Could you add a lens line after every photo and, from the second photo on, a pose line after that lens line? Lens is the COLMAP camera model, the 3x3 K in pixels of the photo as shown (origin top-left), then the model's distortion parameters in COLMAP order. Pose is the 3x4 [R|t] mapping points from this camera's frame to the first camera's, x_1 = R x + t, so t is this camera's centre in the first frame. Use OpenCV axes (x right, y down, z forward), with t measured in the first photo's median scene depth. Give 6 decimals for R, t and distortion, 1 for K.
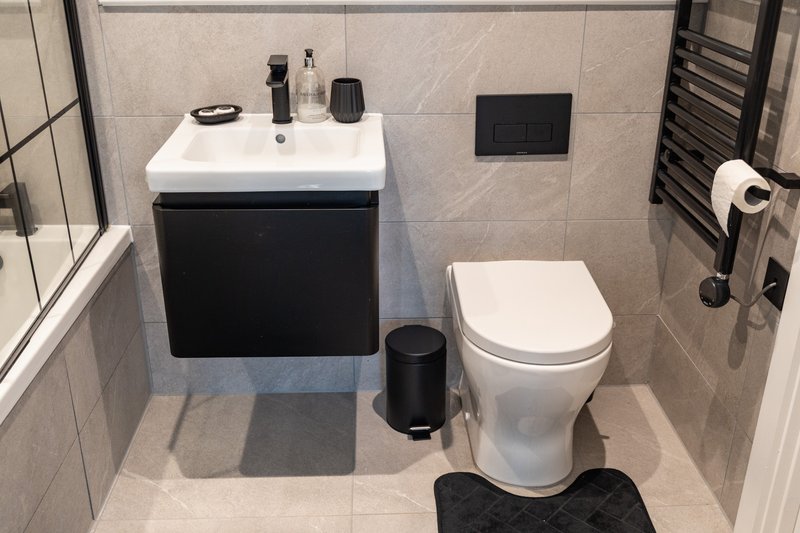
lens RADIAL K [[792.8, 0, 400.0], [0, 792.8, 266.5], [0, 0, 1]] dist [-0.006129, -0.005796]
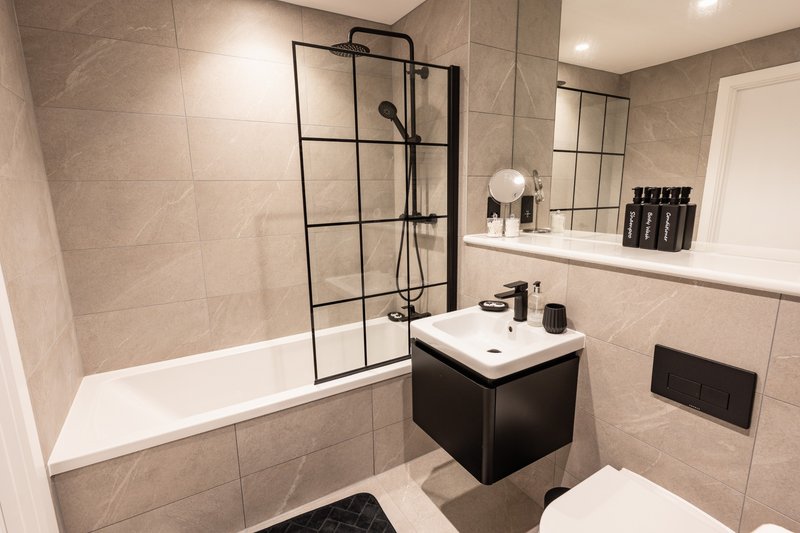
lens RADIAL K [[389.4, 0, 400.0], [0, 389.4, 266.5], [0, 0, 1]] dist [0.001275, -0.000019]
pose [[0.481858, 0.160034, -0.861511, 0.410154], [-0.335225, 0.942055, -0.012501, -0.192207], [0.809590, 0.294824, 0.507585, 0.349553]]
